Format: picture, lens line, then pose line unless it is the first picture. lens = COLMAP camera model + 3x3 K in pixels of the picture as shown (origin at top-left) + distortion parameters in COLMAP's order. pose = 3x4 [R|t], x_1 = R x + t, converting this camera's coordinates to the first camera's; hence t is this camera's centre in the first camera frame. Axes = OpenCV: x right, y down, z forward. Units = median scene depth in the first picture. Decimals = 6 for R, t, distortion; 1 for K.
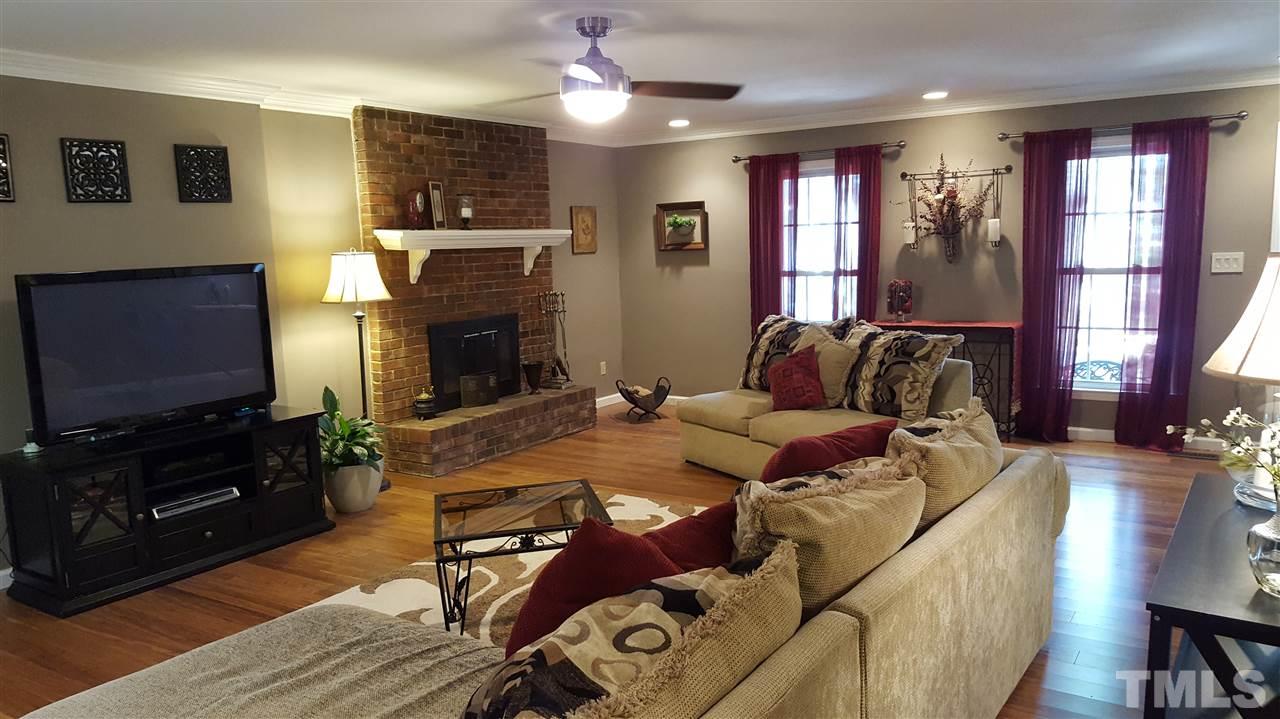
lens RADIAL K [[942.7, 0, 642.6], [0, 942.7, 369.5], [0, 0, 1]] dist [0.121535, -0.203567]
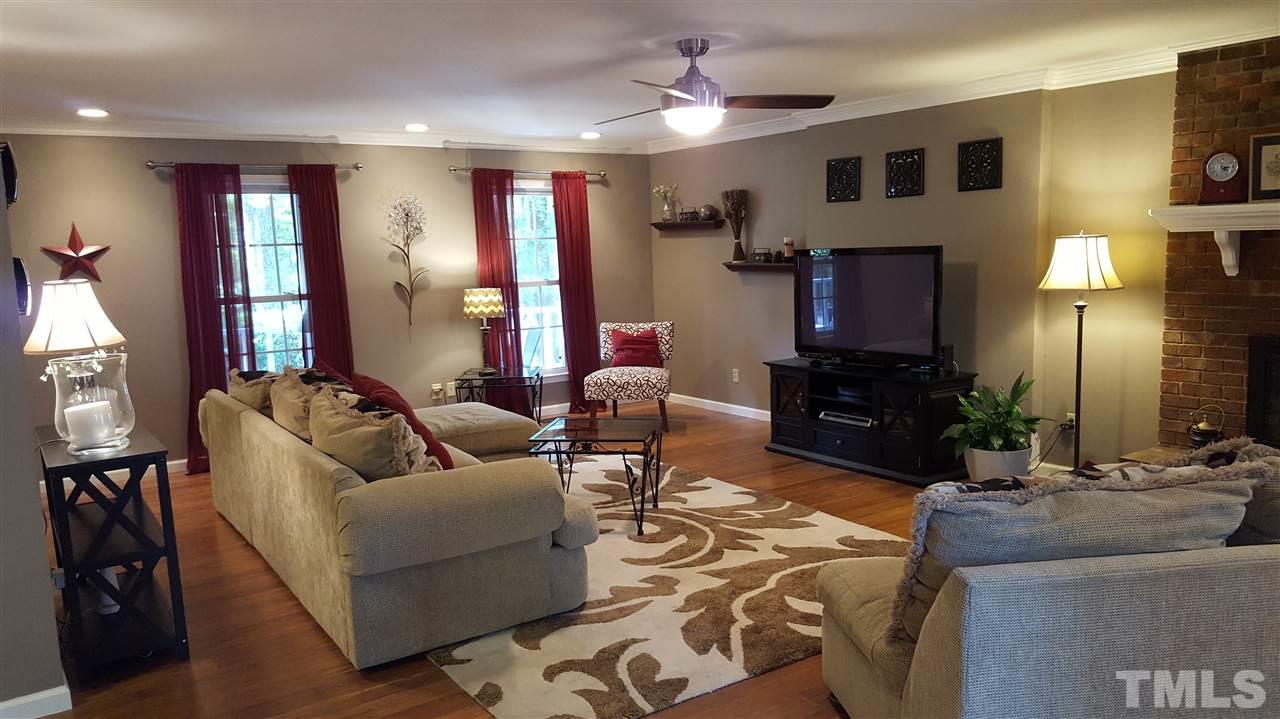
lens RADIAL K [[942.7, 0, 642.6], [0, 942.7, 369.5], [0, 0, 1]] dist [0.121535, -0.203567]
pose [[-0.374157, 0.170058, -0.911640, 0.797008], [-0.082590, 0.973026, 0.215406, -0.182123], [0.923681, 0.155888, -0.350019, 1.085106]]
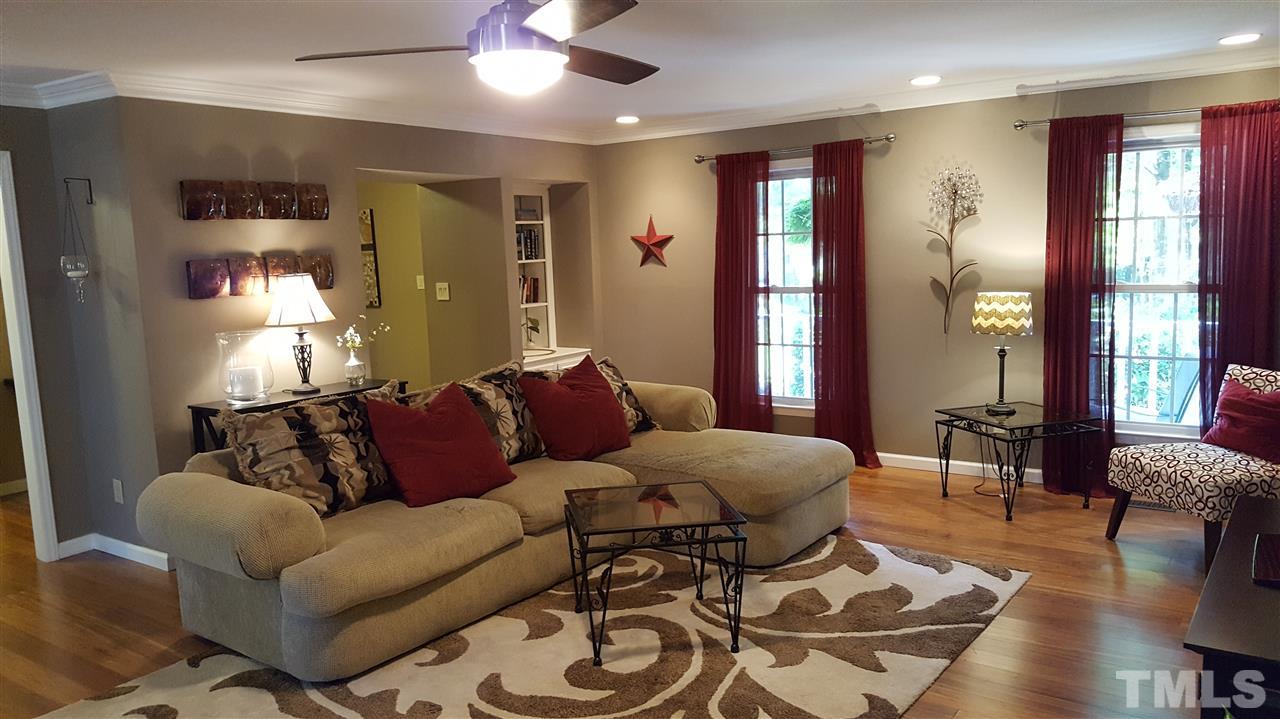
lens RADIAL K [[942.7, 0, 642.6], [0, 942.7, 369.5], [0, 0, 1]] dist [0.121535, -0.203567]
pose [[-0.996588, 0.061664, 0.054868, -0.129157], [0.074198, 0.960501, 0.268203, -0.198866], [-0.036163, 0.271359, -0.961799, 1.375316]]
